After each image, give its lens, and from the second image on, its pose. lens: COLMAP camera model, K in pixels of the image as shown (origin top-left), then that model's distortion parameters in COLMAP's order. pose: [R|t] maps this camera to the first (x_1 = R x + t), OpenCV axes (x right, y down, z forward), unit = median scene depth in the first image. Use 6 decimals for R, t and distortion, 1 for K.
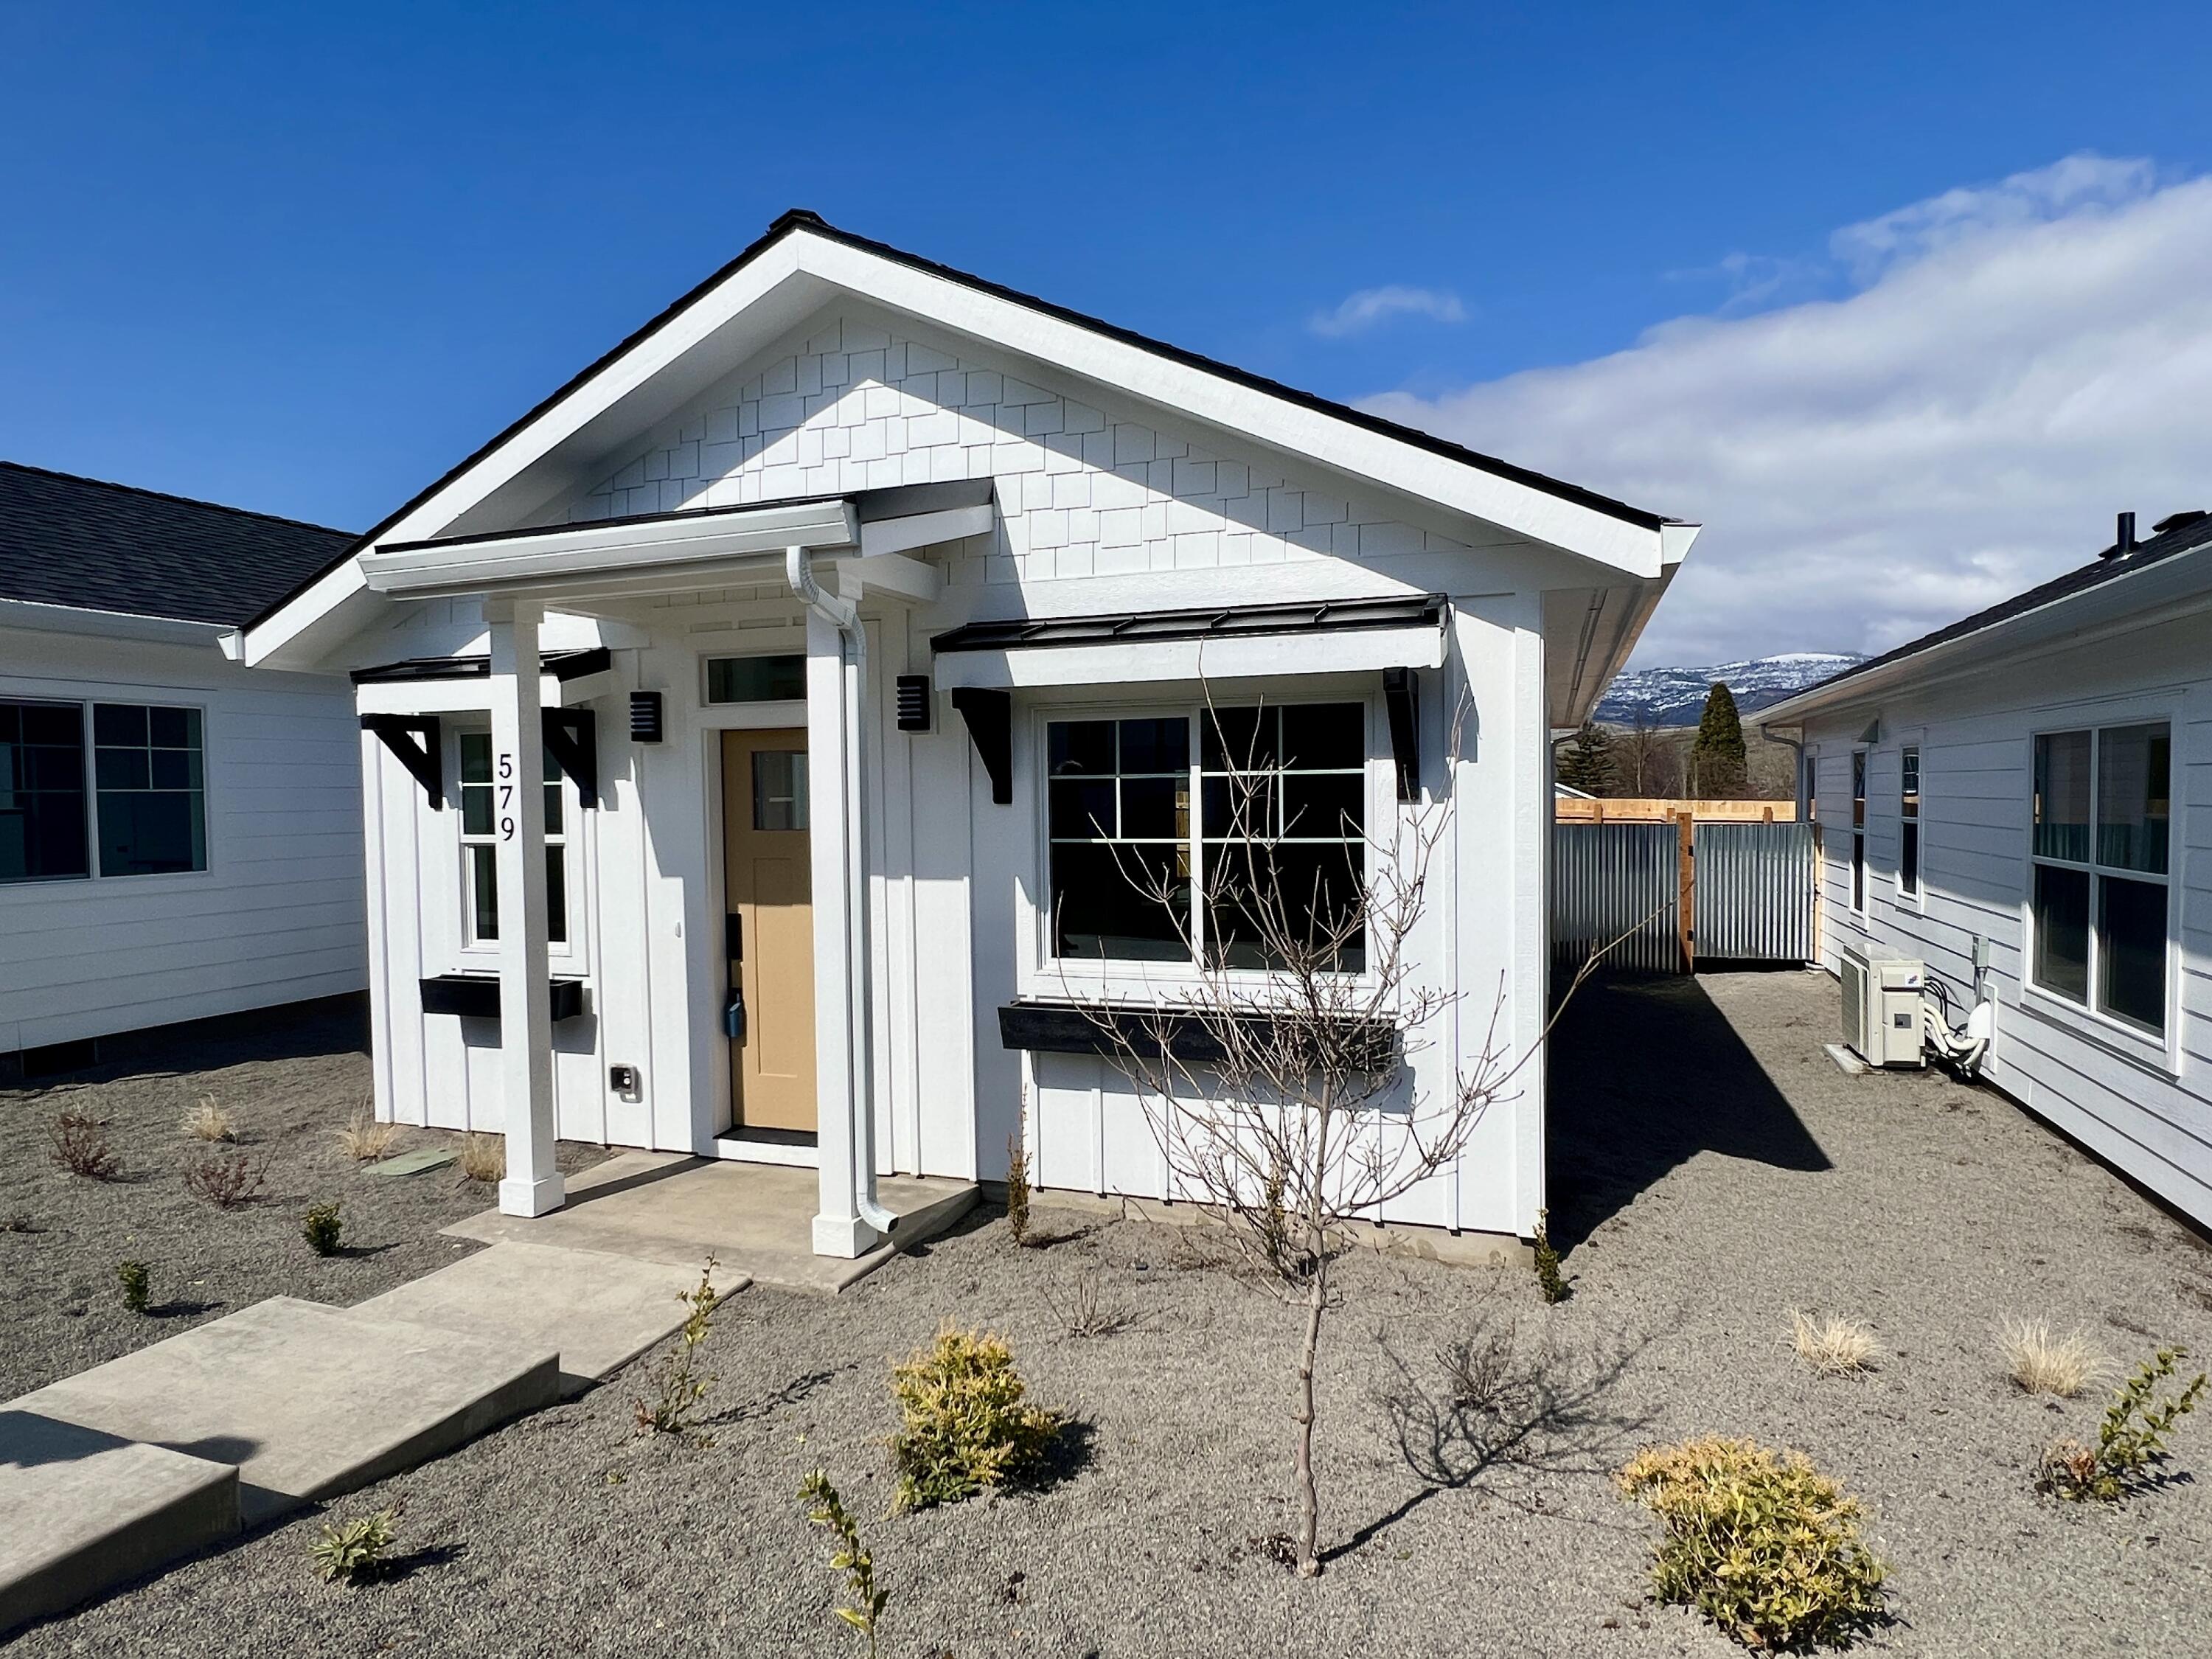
lens RADIAL K [[1245.6, 0, 1106.0], [0, 1245.6, 829.5], [0, 0, 1]] dist [0.015805, -0.000299]
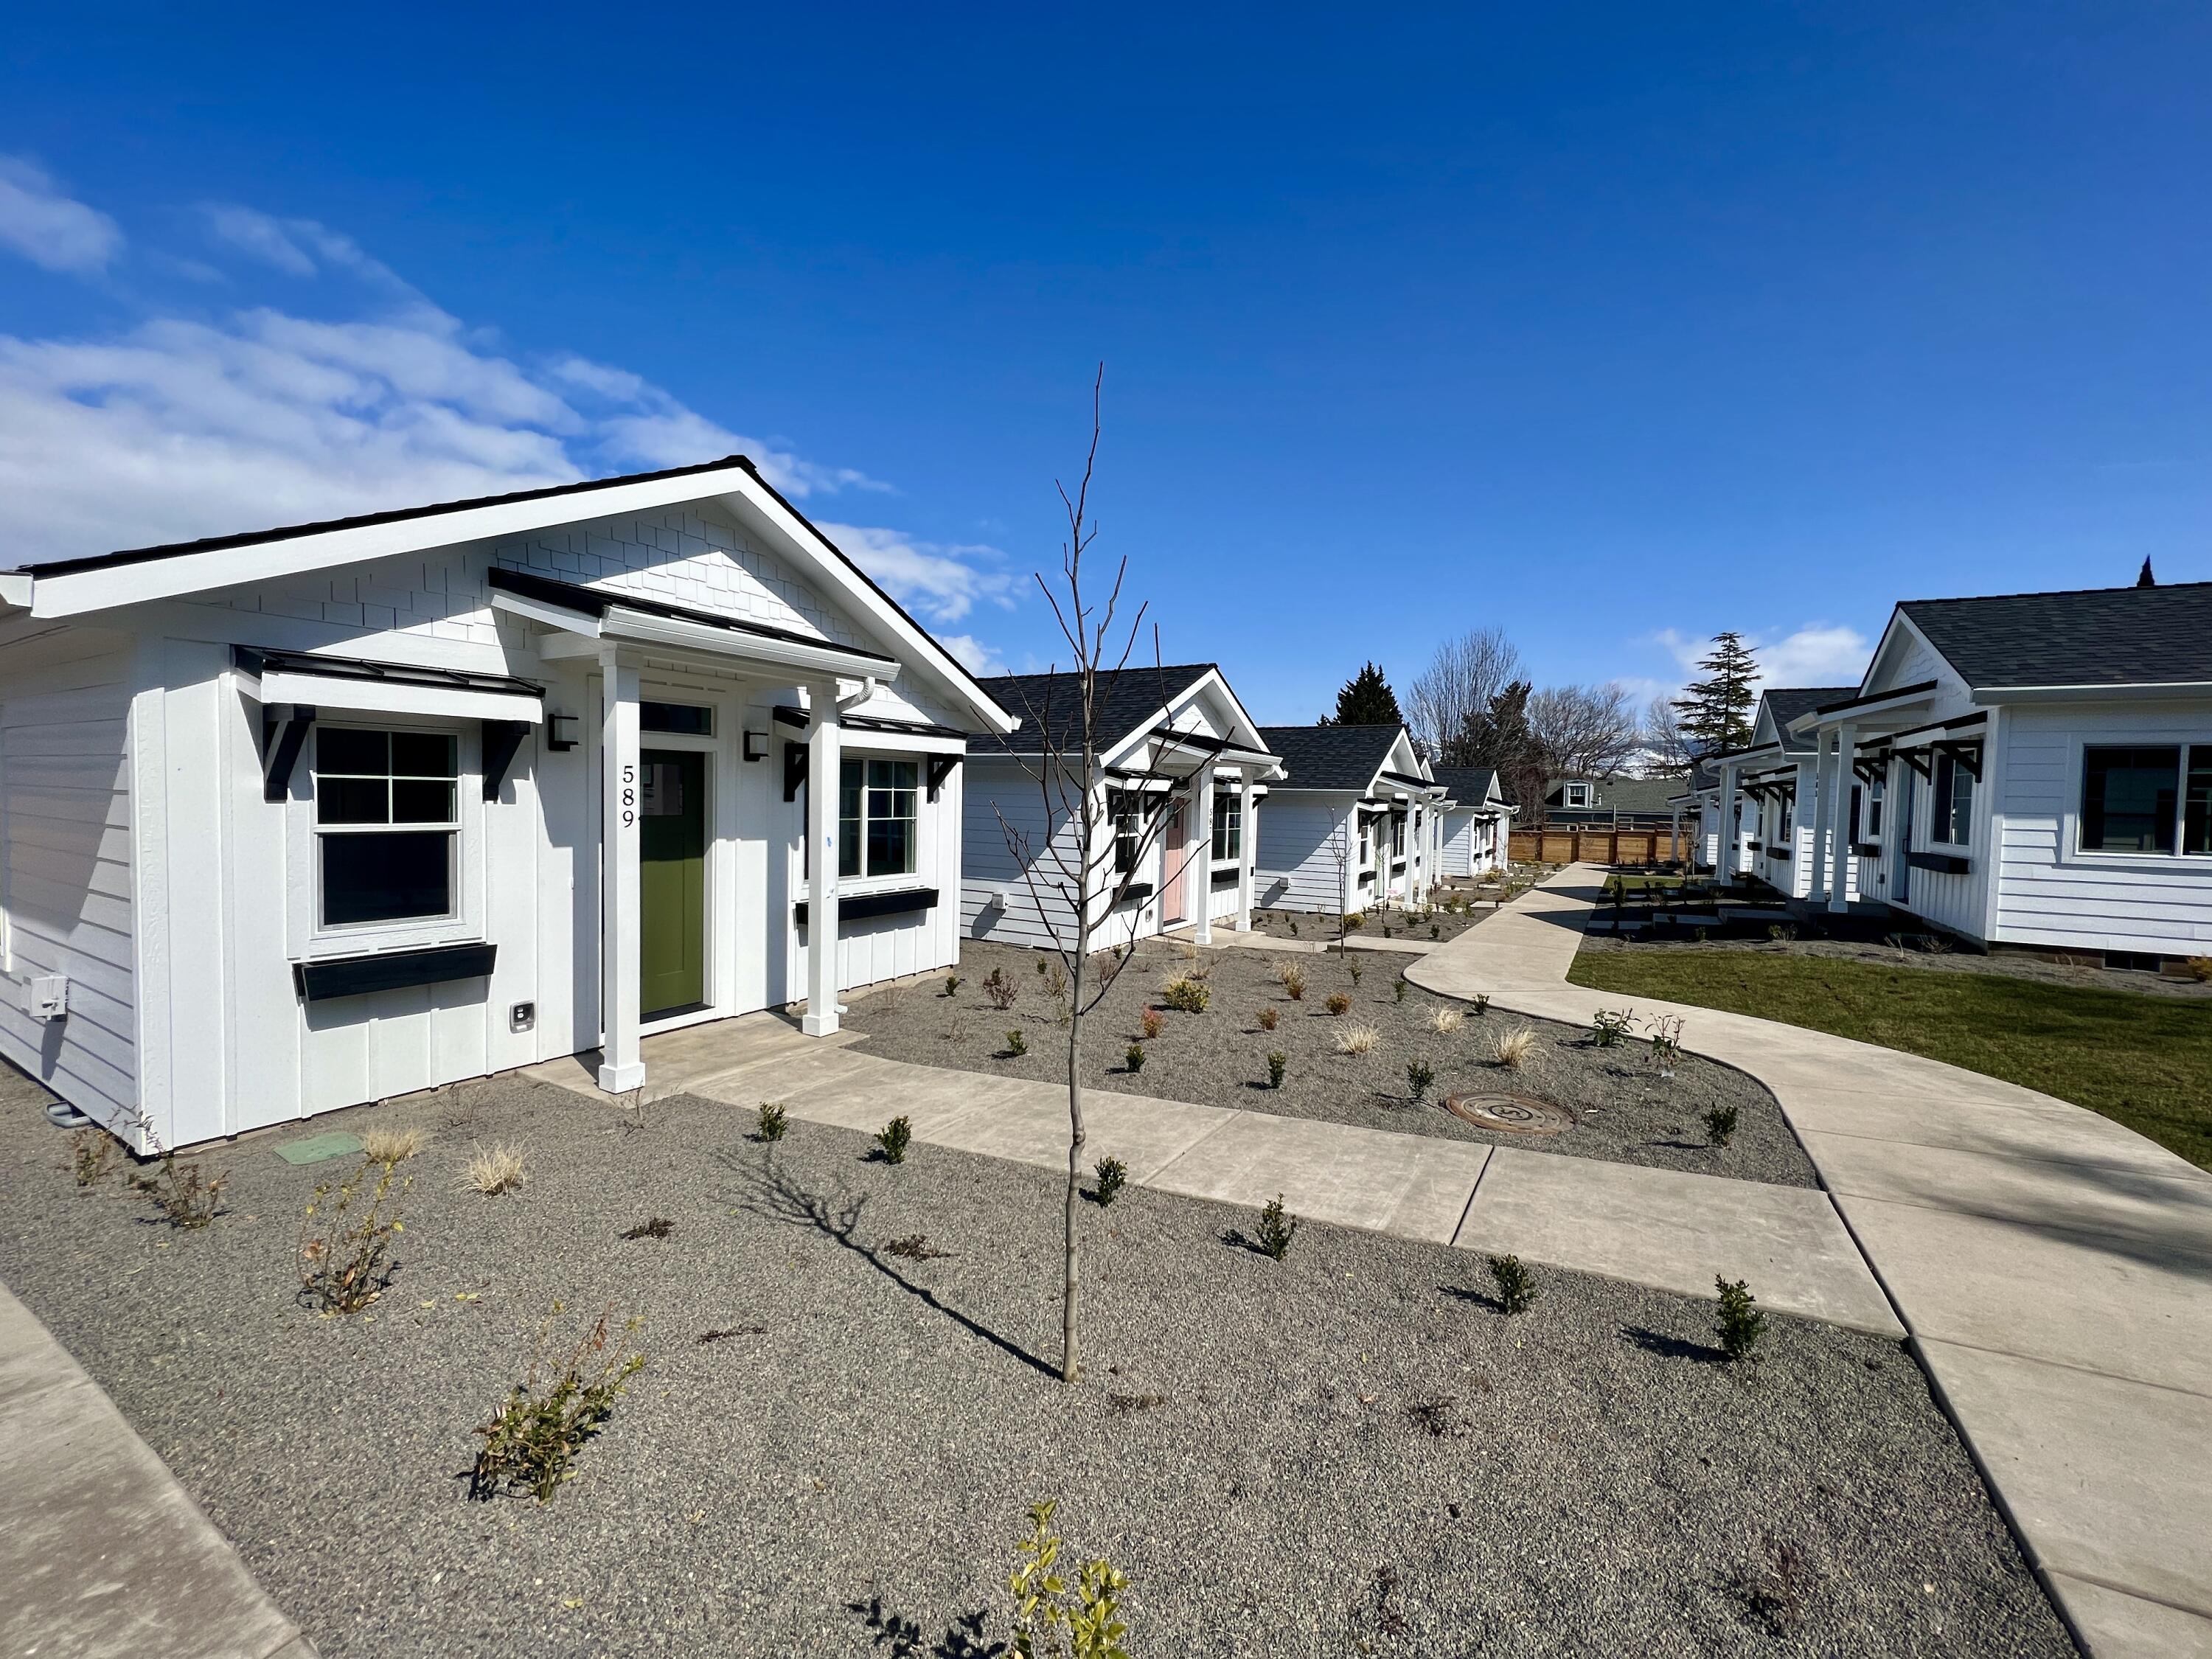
lens RADIAL K [[880.7, 0, 1106.0], [0, 880.7, 829.5], [0, 0, 1]] dist [0.000266, -0.000018]
pose [[0.189713, -0.020864, 0.981618, -1.307002], [0.009429, 0.999767, 0.019428, 0.000100], [-0.981794, 0.005570, 0.189865, 0.270620]]
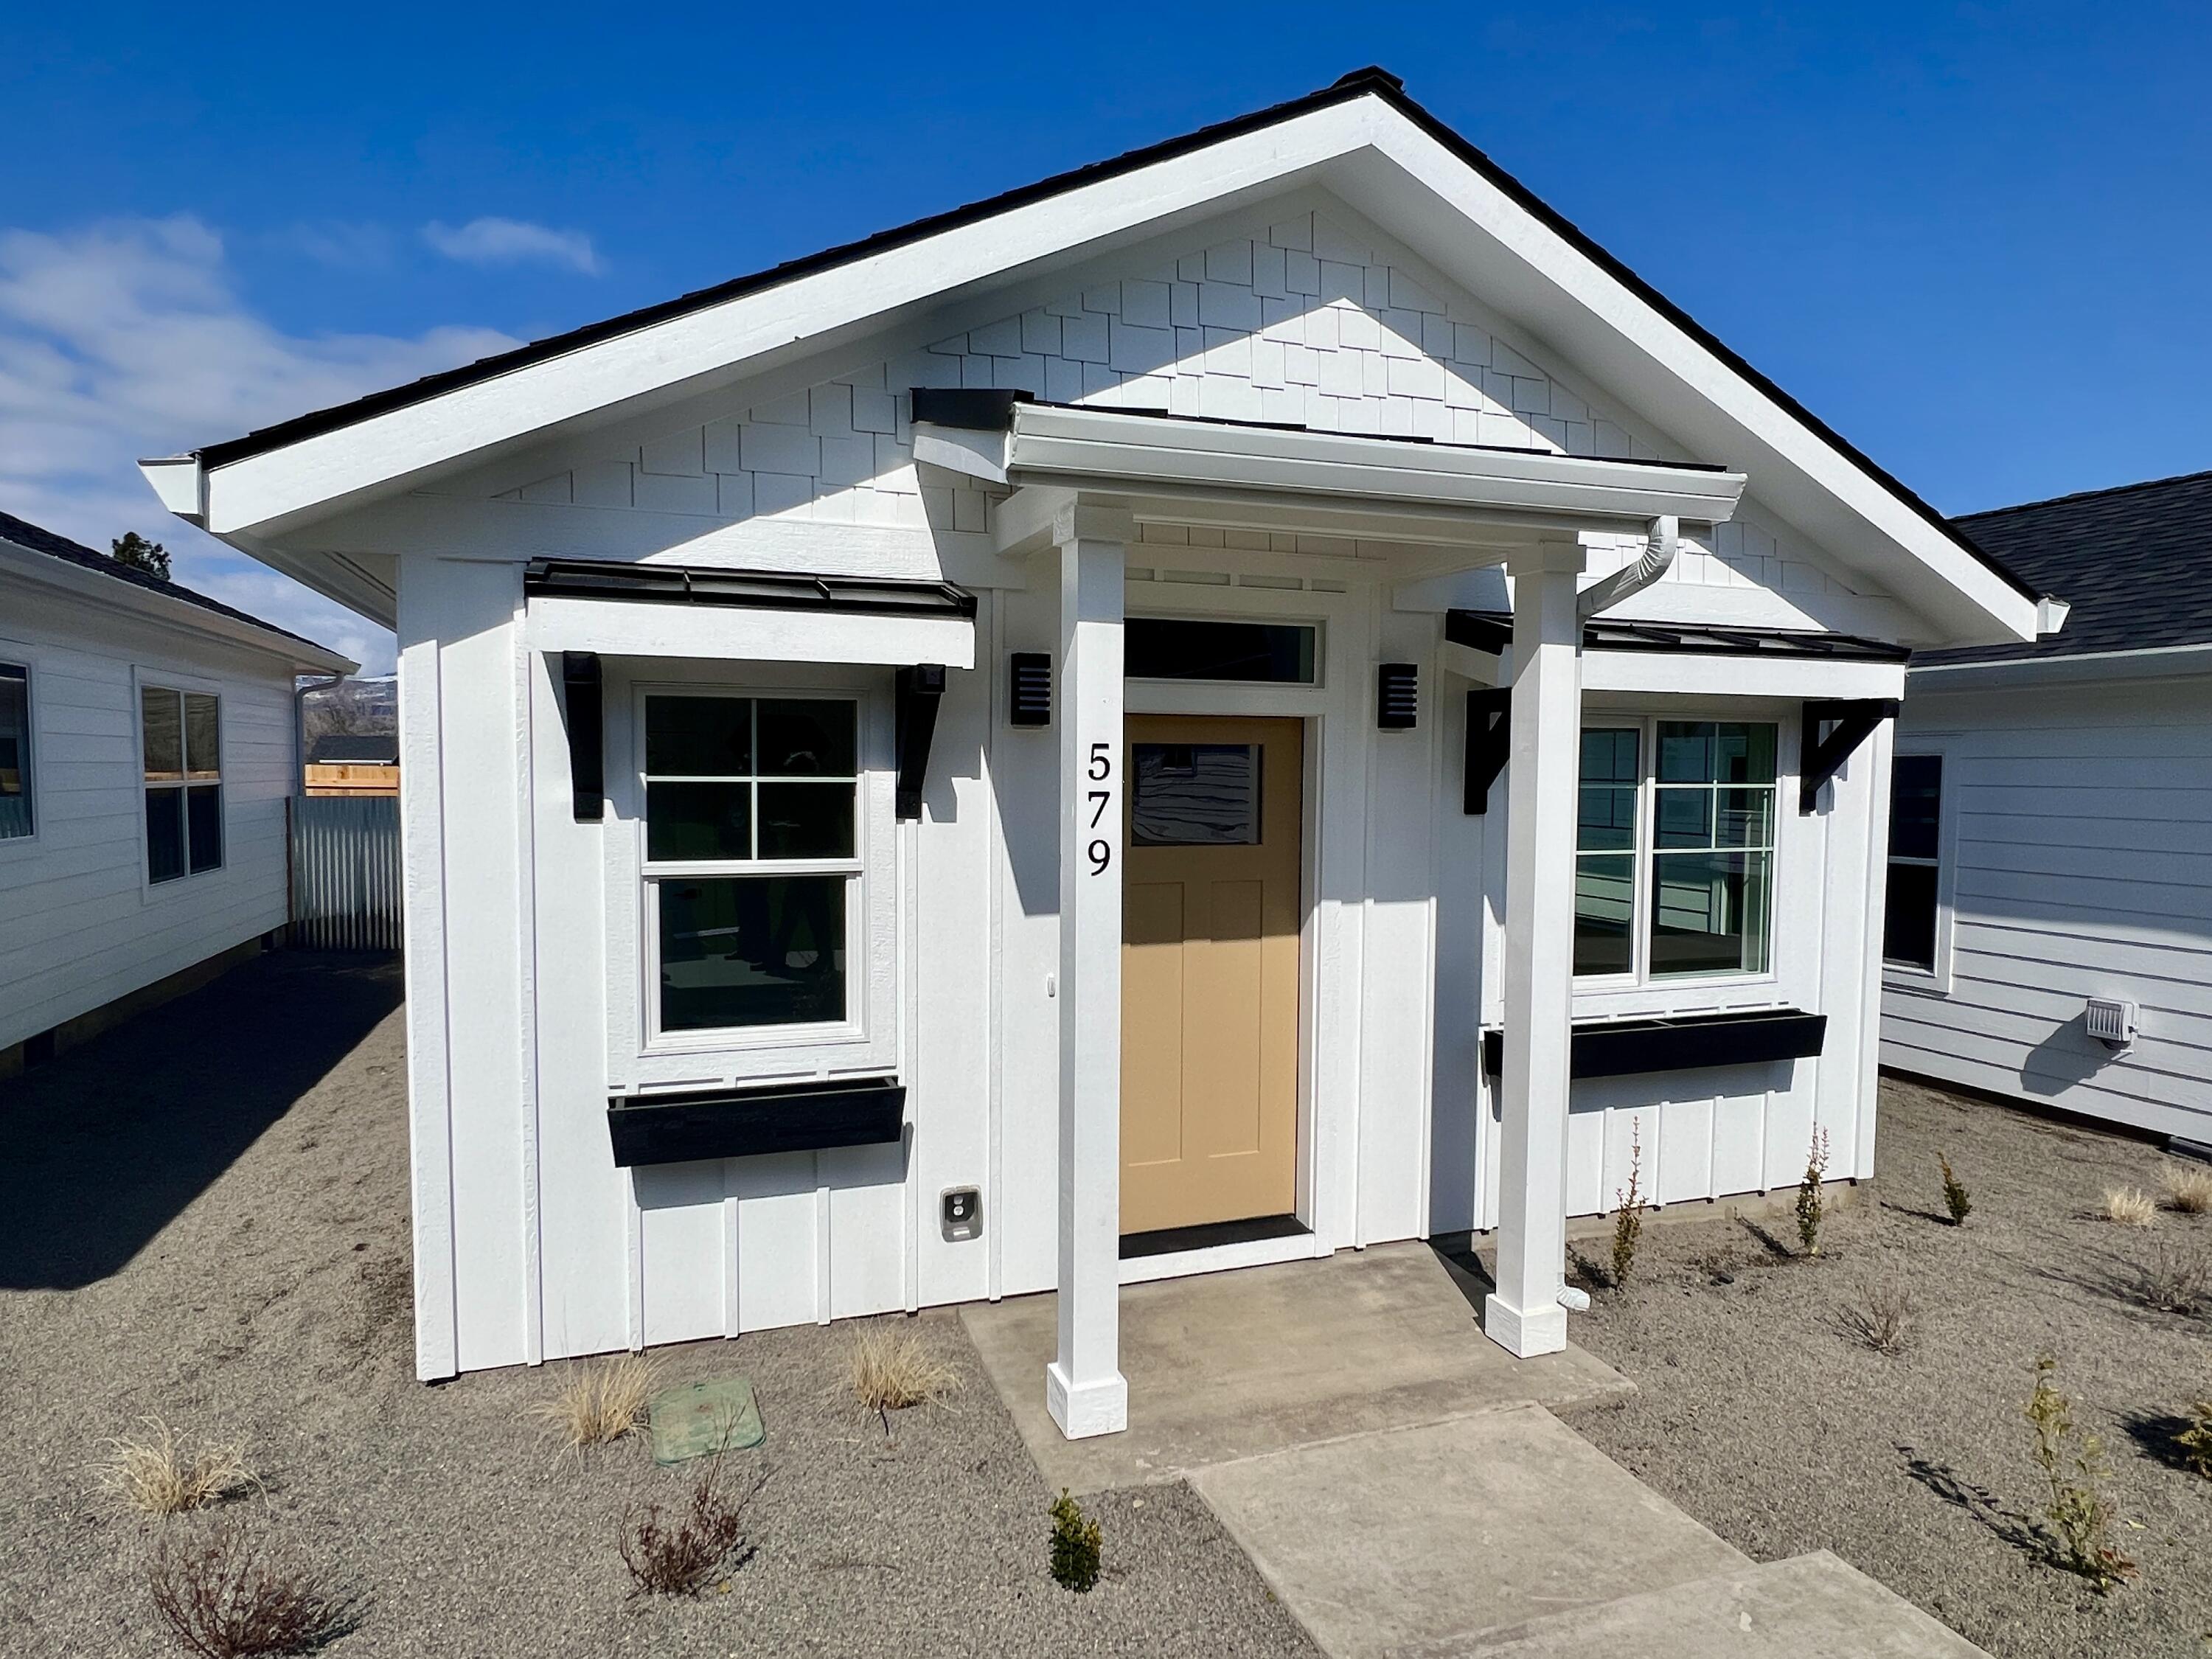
lens RADIAL K [[1245.6, 0, 1106.0], [0, 1245.6, 829.5], [0, 0, 1]] dist [0.015805, -0.000299]
pose [[0.775108, -0.011397, 0.631726, -0.857614], [0.001440, 0.999867, 0.016272, -0.024732], [-0.631827, -0.011703, 0.775021, 0.469161]]
